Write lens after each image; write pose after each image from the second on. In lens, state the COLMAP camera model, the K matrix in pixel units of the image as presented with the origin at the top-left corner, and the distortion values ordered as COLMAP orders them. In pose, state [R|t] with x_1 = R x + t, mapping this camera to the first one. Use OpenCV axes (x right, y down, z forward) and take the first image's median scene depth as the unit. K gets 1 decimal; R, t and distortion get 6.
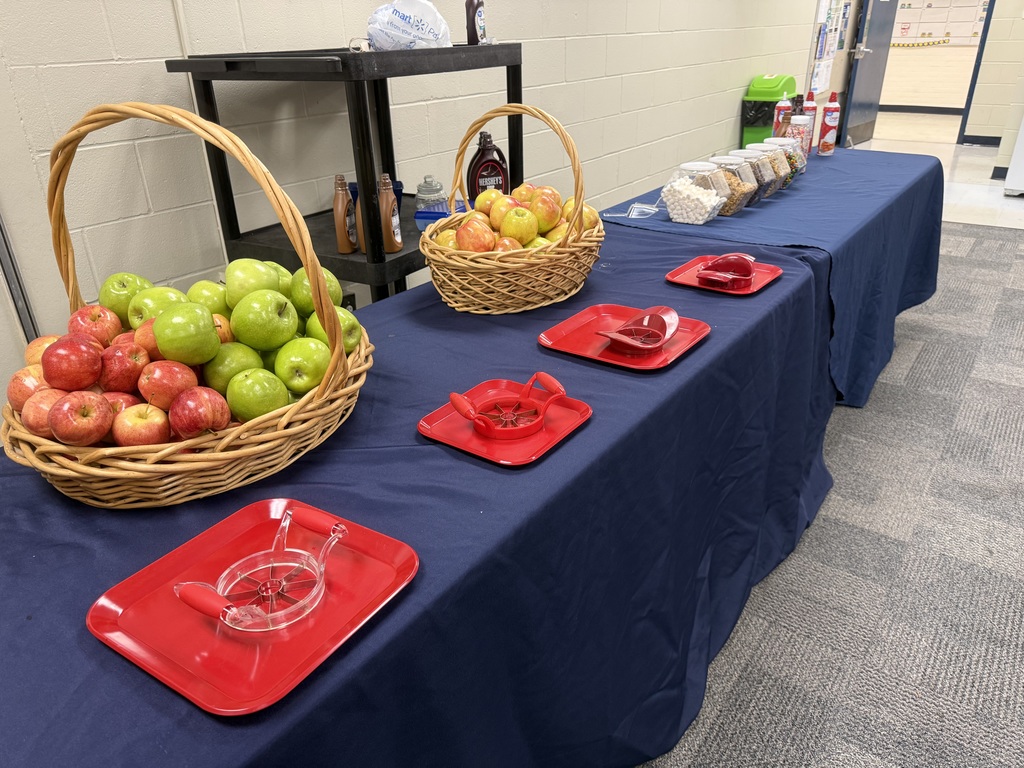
lens RADIAL K [[735.4, 0, 507.3], [0, 735.4, 388.0], [0, 0, 1]] dist [0.025560, -0.032903]
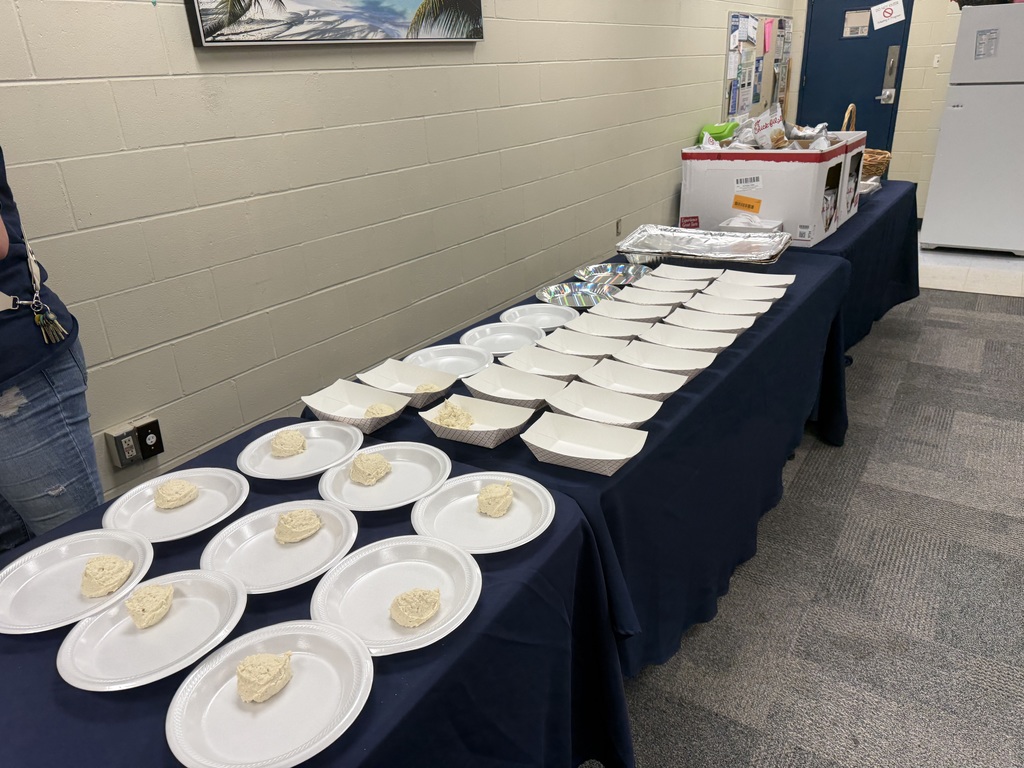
lens RADIAL K [[735.4, 0, 506.1], [0, 735.4, 384.2], [0, 0, 1]] dist [0.025560, -0.032903]
pose [[0.998628, -0.037671, 0.036361, 0.179275], [0.039632, 0.997710, -0.054803, -0.109615], [-0.034213, 0.056169, 0.997835, 0.116457]]
